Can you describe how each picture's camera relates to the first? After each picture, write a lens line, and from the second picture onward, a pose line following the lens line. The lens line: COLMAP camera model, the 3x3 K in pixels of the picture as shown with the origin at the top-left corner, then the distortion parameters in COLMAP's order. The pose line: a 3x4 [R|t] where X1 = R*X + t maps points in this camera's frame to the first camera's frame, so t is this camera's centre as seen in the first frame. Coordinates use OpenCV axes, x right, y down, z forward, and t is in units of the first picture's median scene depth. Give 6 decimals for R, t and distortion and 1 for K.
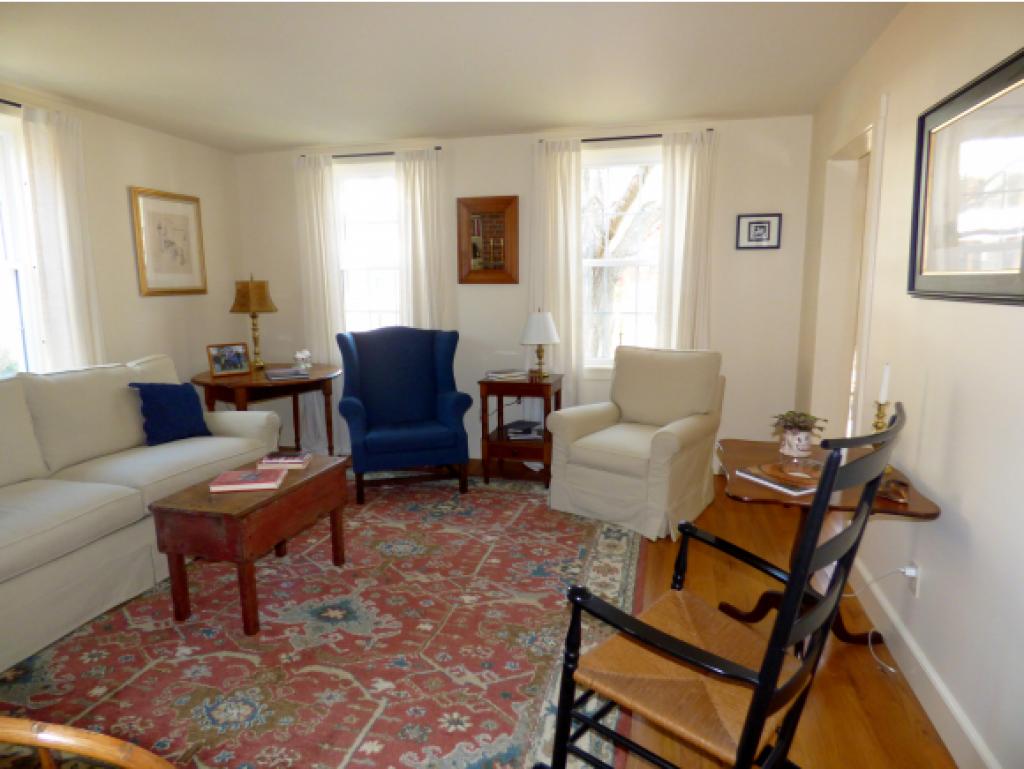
lens RADIAL K [[616.7, 0, 515.3], [0, 616.7, 382.4], [0, 0, 1]] dist [-0.005972, 0.000598]
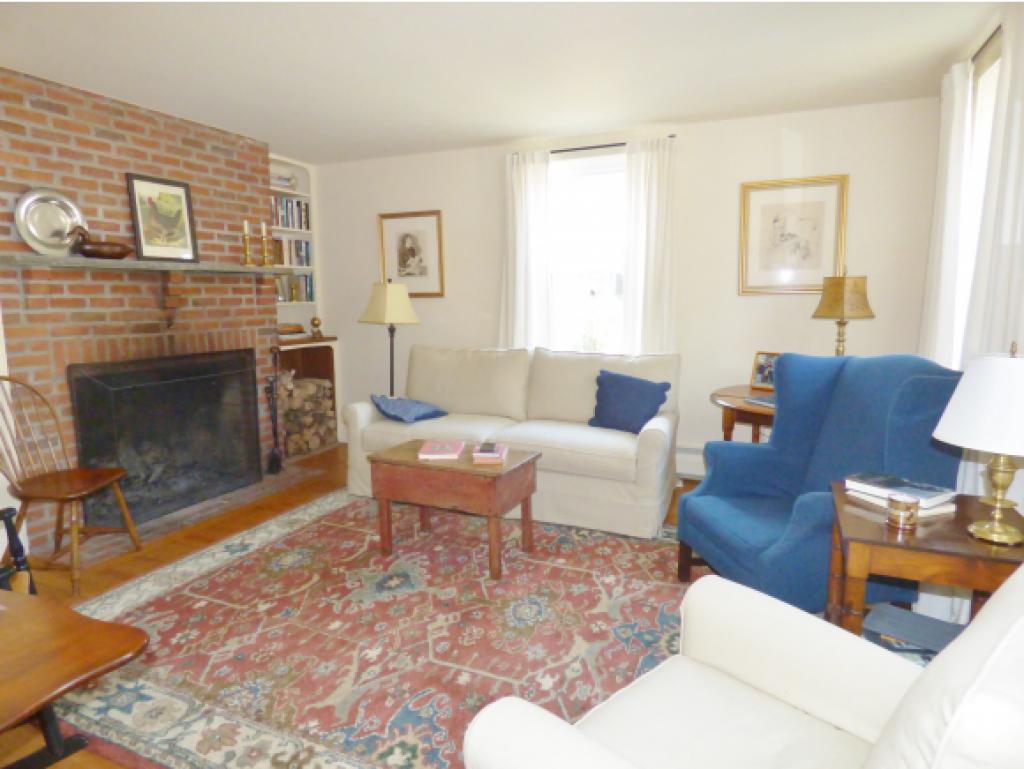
lens RADIAL K [[616.7, 0, 515.3], [0, 616.7, 382.4], [0, 0, 1]] dist [-0.005972, 0.000598]
pose [[-0.162621, 0.159057, -0.973784, 0.637949], [-0.139173, 0.973357, 0.182229, -0.194315], [0.976824, 0.165159, -0.136152, 1.180165]]
